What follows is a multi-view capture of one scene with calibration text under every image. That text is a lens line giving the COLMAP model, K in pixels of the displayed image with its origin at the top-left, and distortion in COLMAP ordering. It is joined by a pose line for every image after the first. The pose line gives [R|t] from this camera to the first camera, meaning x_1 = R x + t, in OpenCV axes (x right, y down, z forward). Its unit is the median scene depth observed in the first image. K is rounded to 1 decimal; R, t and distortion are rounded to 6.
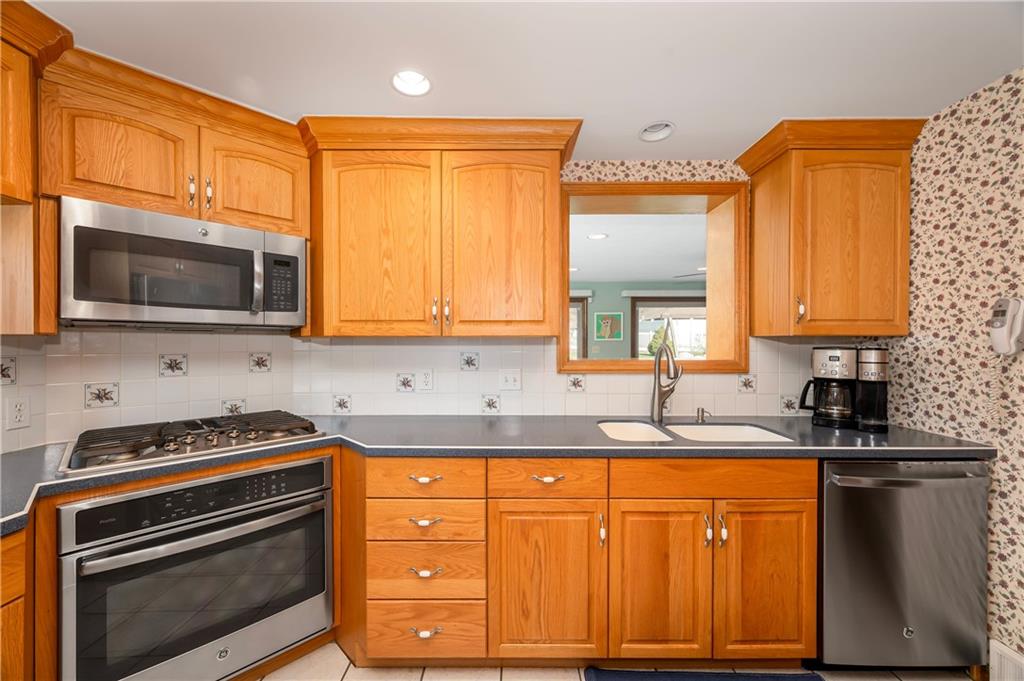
lens RADIAL K [[405.8, 0, 508.9], [0, 405.8, 343.6], [0, 0, 1]] dist [0.001077, -0.000252]
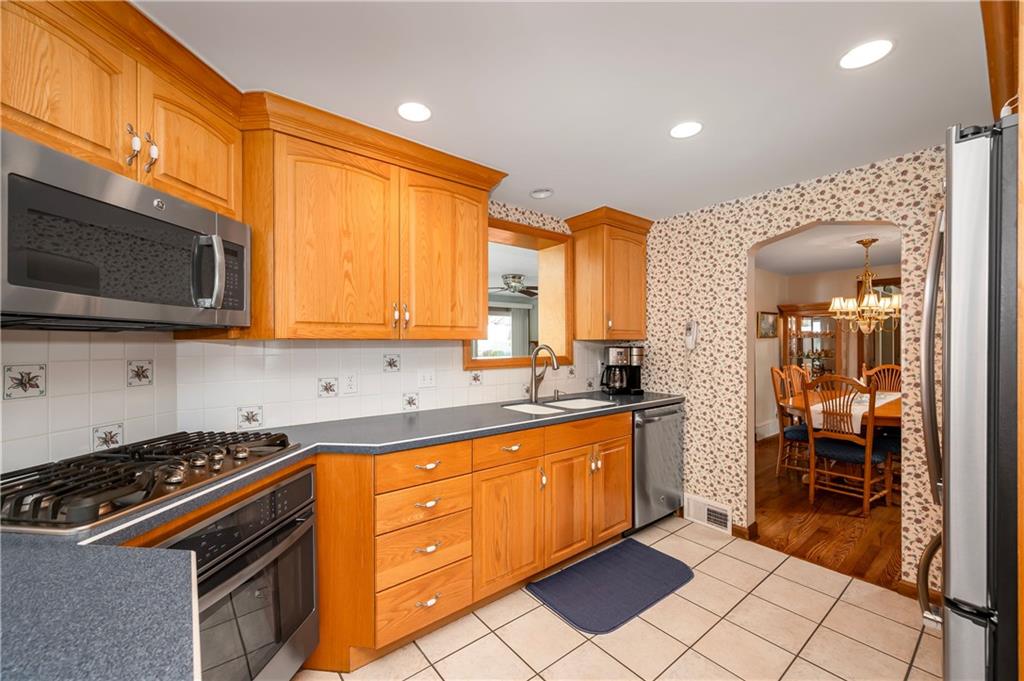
lens RADIAL K [[405.8, 0, 516.3], [0, 405.8, 343.5], [0, 0, 1]] dist [0.001077, -0.000252]
pose [[0.776926, -0.003309, 0.629583, -0.605092], [0.005887, 0.999981, -0.002009, -0.003021], [-0.629564, 0.005267, 0.776931, -0.028490]]
